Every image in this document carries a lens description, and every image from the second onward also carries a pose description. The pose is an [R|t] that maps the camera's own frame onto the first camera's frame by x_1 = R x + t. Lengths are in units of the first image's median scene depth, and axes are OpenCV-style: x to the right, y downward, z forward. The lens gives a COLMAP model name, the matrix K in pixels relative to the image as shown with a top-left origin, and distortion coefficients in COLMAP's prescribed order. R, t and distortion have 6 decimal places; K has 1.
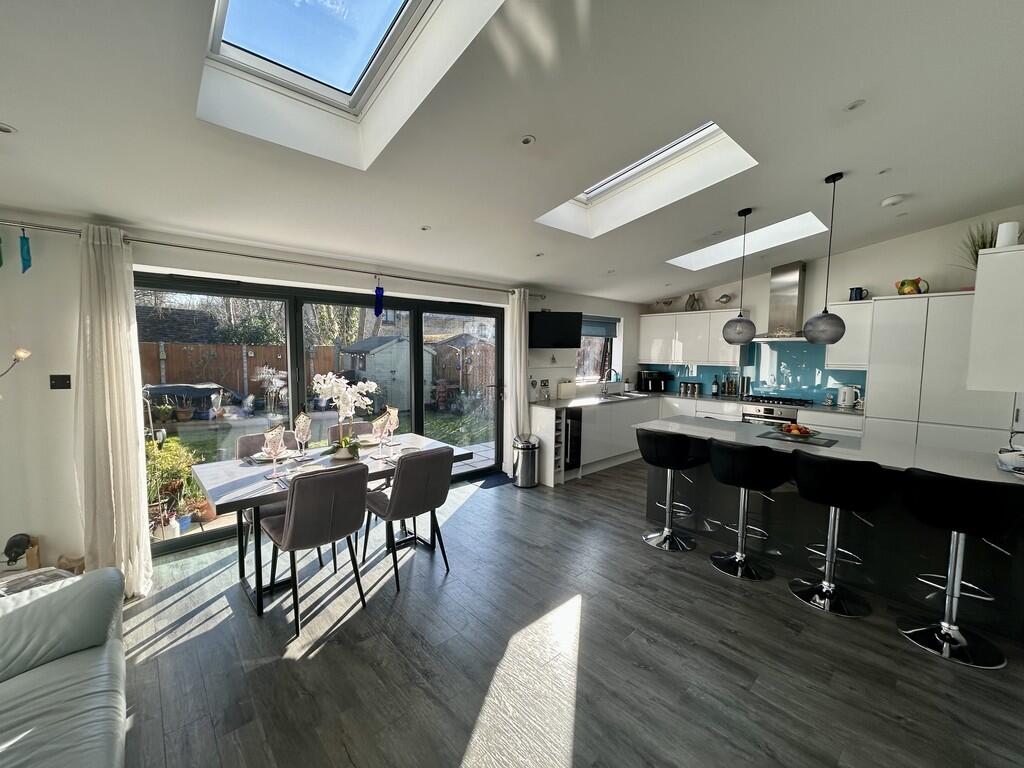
lens RADIAL K [[413.4, 0, 510.4], [0, 413.4, 383.3], [0, 0, 1]] dist [-0.000728, 0.000493]
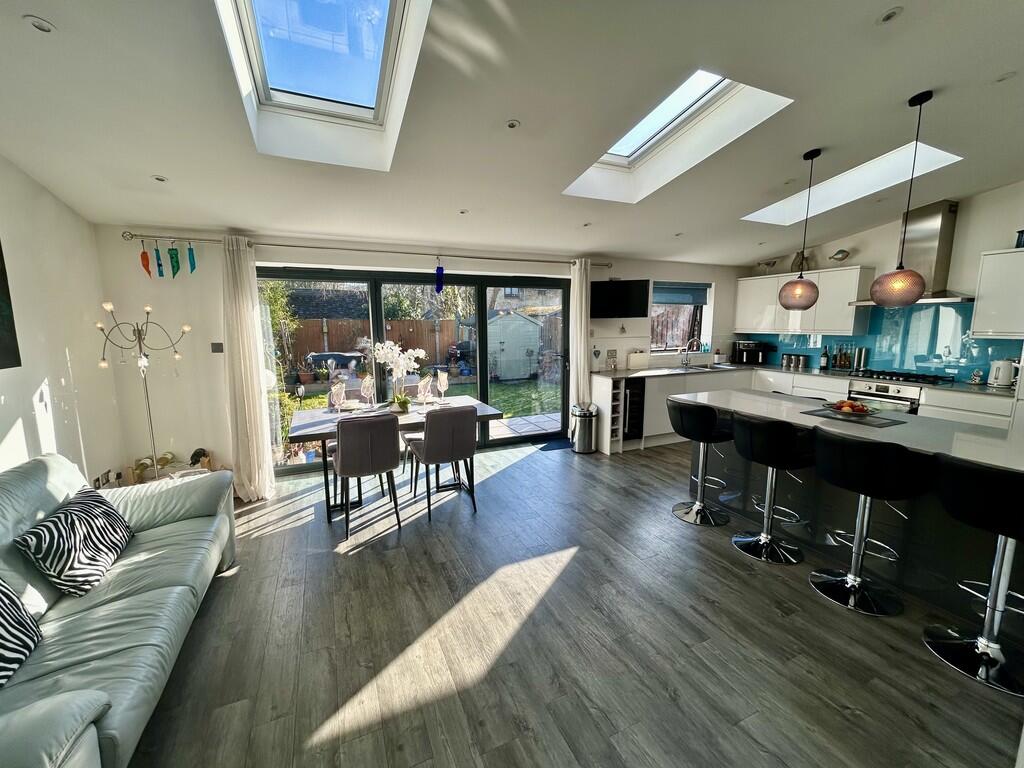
lens RADIAL K [[413.4, 0, 510.4], [0, 413.4, 383.3], [0, 0, 1]] dist [-0.000728, 0.000493]
pose [[0.949926, 0.030859, -0.310946, 0.186302], [-0.009578, 0.997520, 0.069735, 0.005630], [0.312327, -0.063265, 0.947866, -0.032678]]
